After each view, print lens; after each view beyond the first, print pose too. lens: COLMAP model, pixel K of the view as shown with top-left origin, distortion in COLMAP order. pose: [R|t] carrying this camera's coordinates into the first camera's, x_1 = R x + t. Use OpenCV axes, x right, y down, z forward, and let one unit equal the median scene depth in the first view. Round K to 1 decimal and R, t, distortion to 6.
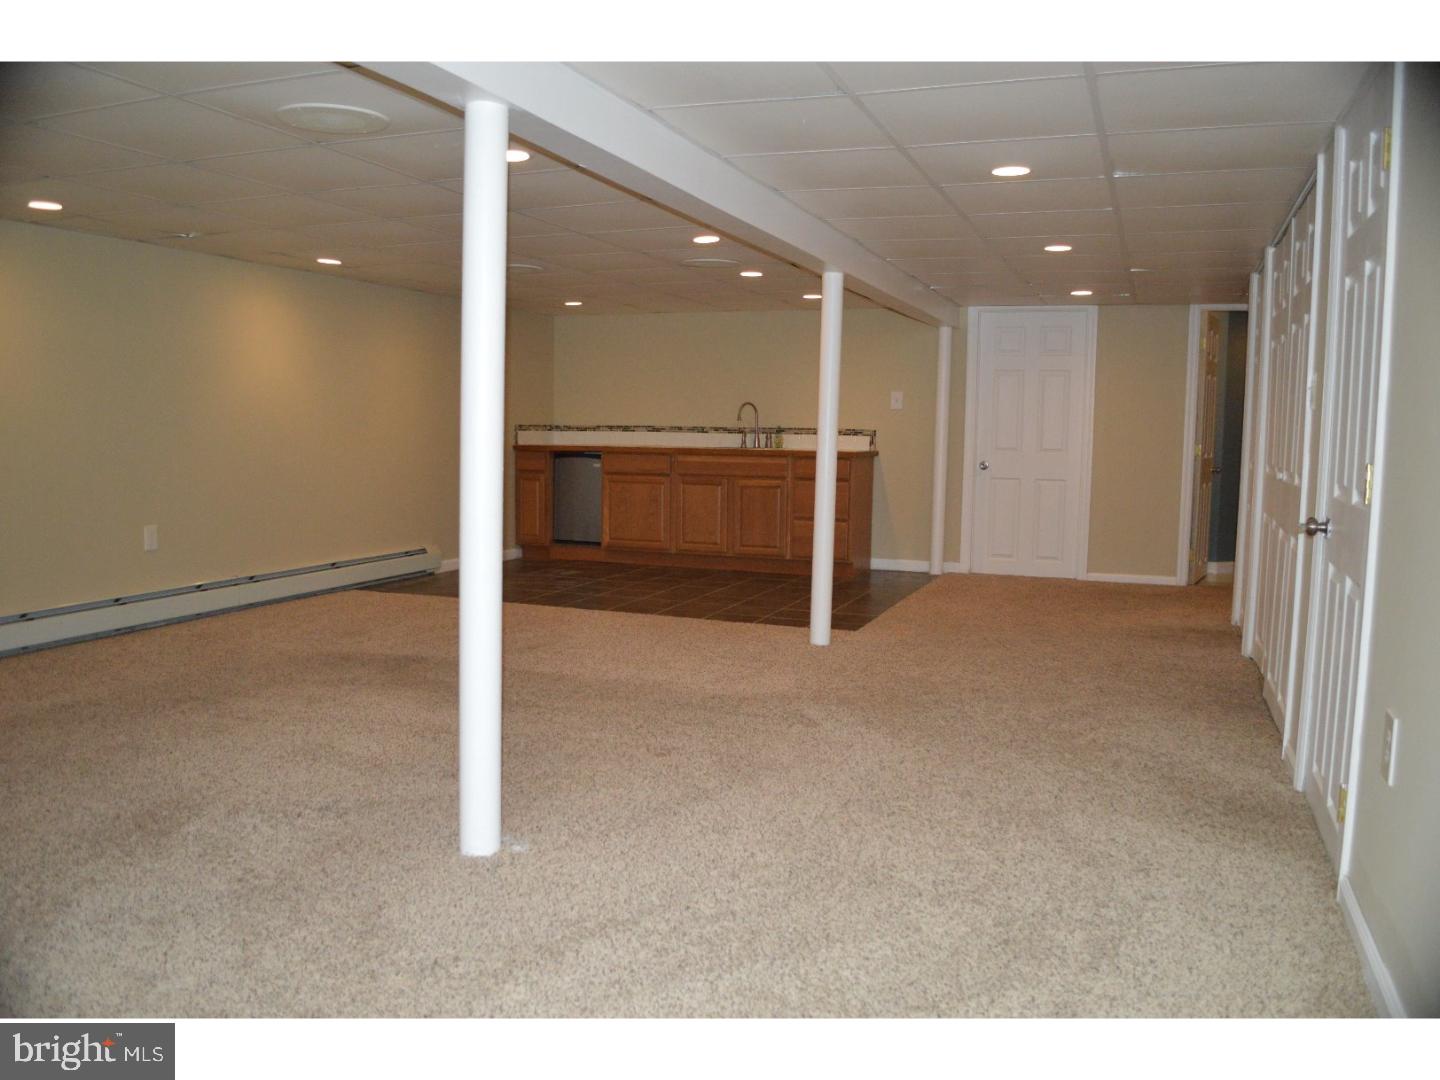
lens RADIAL K [[1129.1, 0, 720.0], [0, 1129.1, 540.0], [0, 0, 1]] dist [-0.163982, -0.002679]
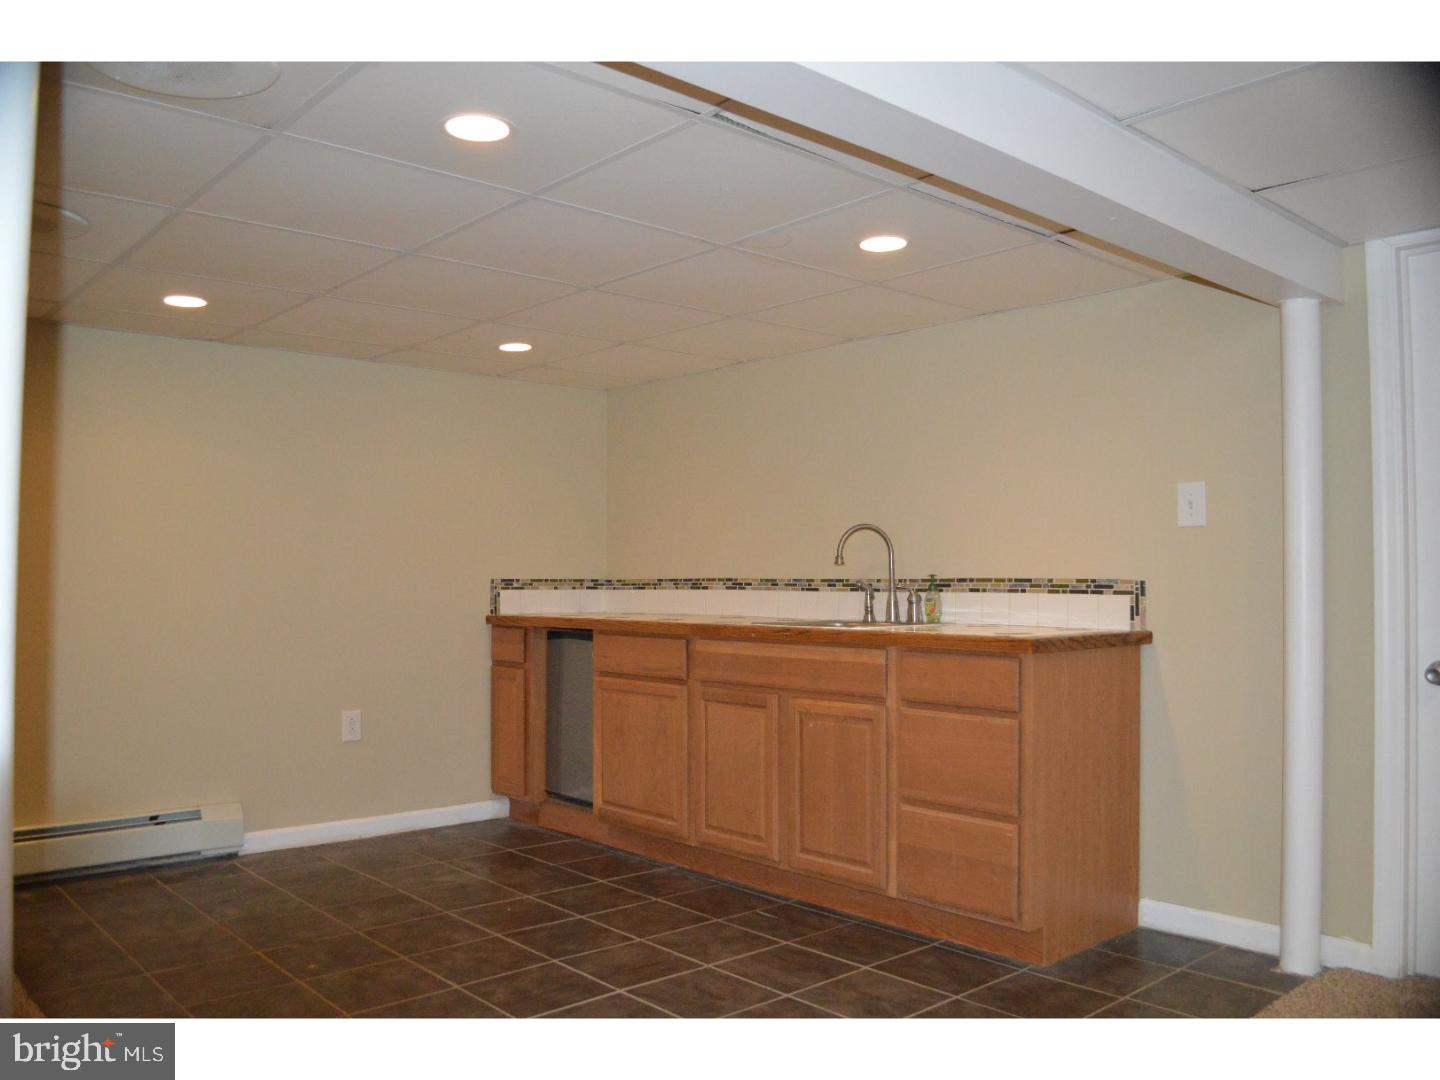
lens RADIAL K [[1152.2, 0, 720.0], [0, 1152.2, 540.0], [0, 0, 1]] dist [-0.076826, 0.001856]
pose [[0.898826, -0.028828, -0.437356, 0.181630], [-0.030761, 0.991225, -0.128553, -0.054122], [0.437224, 0.129000, 0.890053, 0.560773]]
